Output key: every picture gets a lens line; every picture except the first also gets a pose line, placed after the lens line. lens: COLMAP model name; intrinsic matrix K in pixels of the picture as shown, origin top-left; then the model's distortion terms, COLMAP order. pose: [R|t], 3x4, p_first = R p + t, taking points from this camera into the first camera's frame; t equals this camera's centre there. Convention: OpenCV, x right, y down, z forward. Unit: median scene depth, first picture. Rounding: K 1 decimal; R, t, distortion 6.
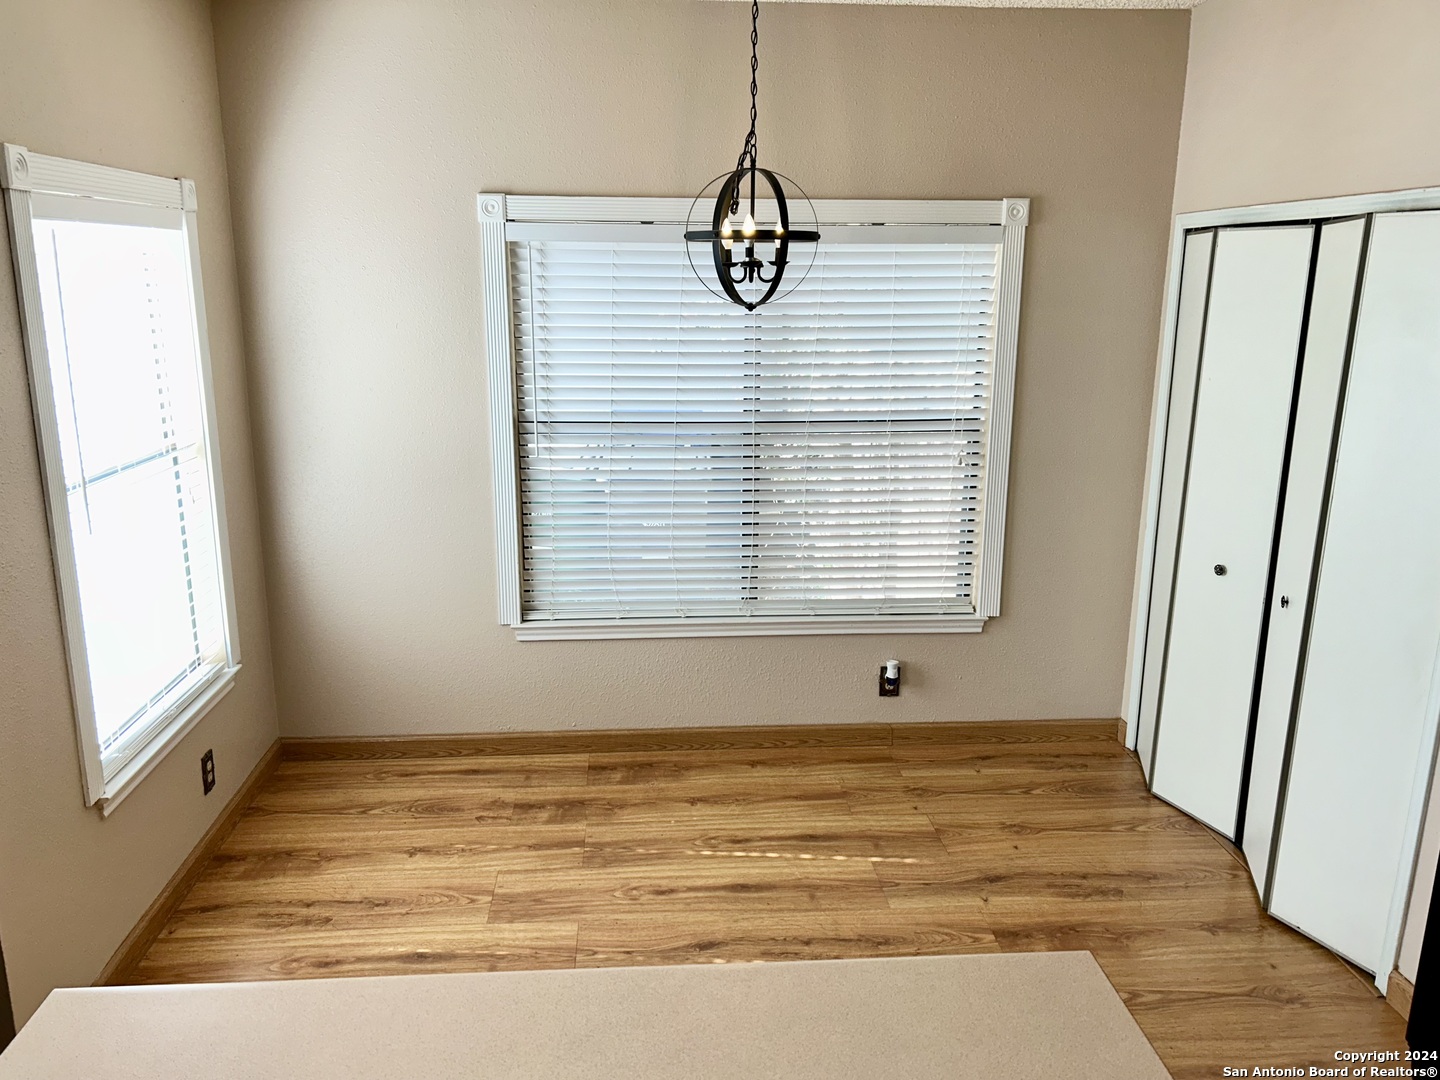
lens RADIAL K [[1089.9, 0, 718.6], [0, 1089.9, 526.1], [0, 0, 1]] dist [0.055813, -0.047274]
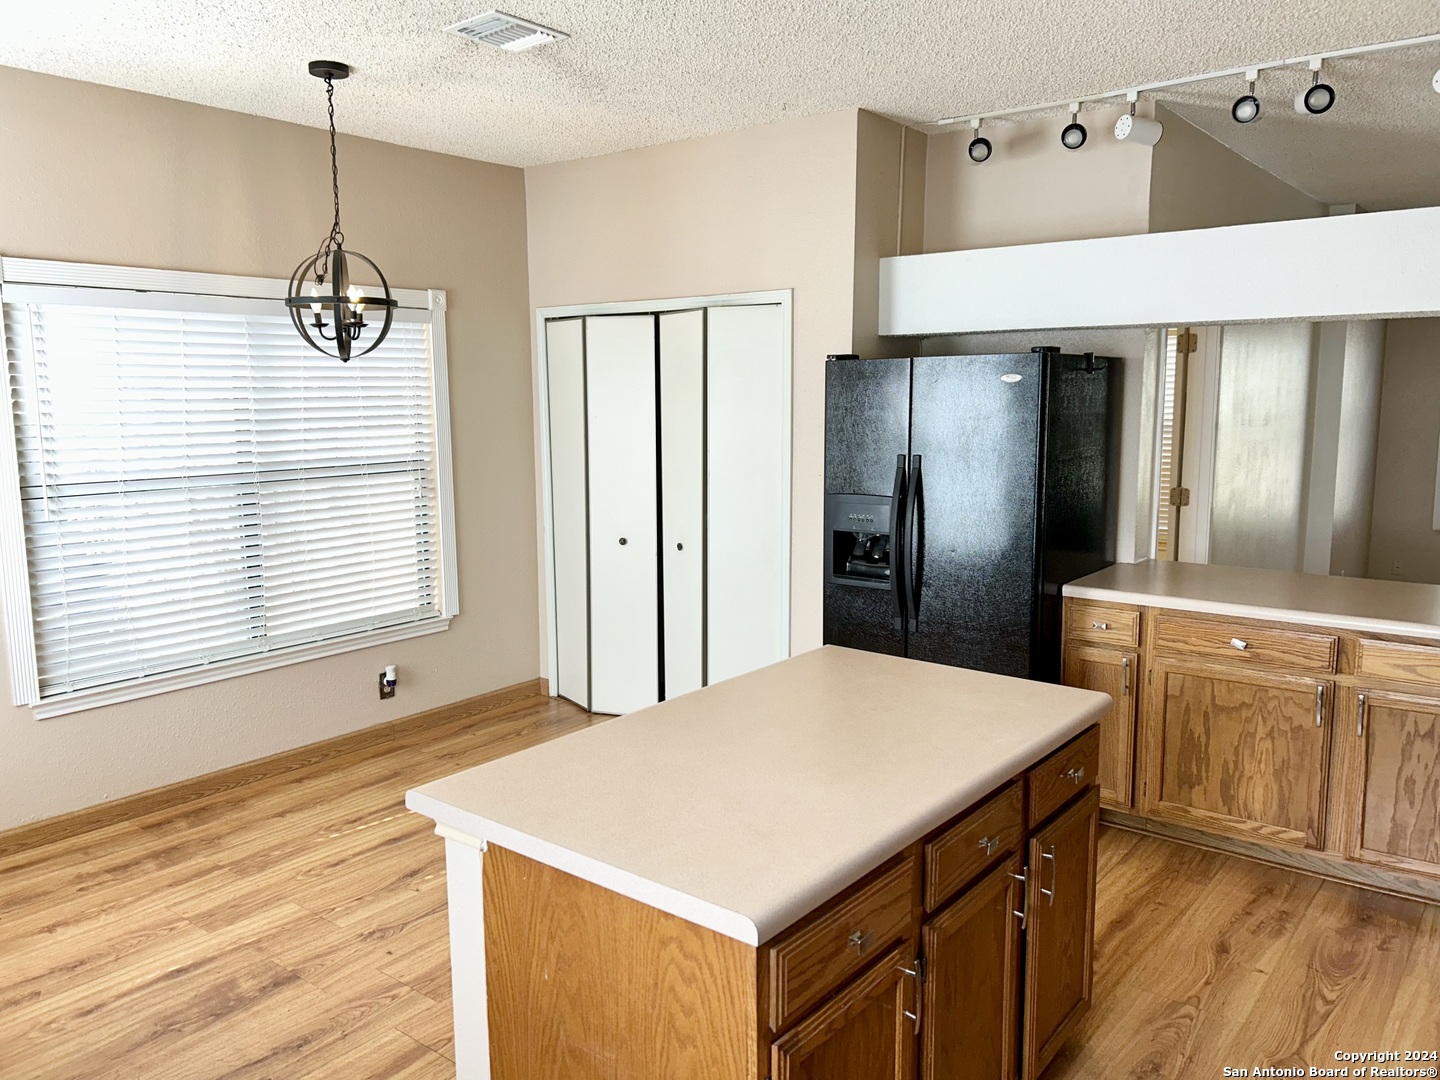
lens RADIAL K [[1089.9, 0, 724.6], [0, 1089.9, 541.4], [0, 0, 1]] dist [0.055813, -0.047274]
pose [[0.674219, -0.115848, 0.729389, -0.484784], [0.180159, 0.983584, -0.010311, 0.073287], [-0.716220, 0.138358, 0.684022, -0.104755]]
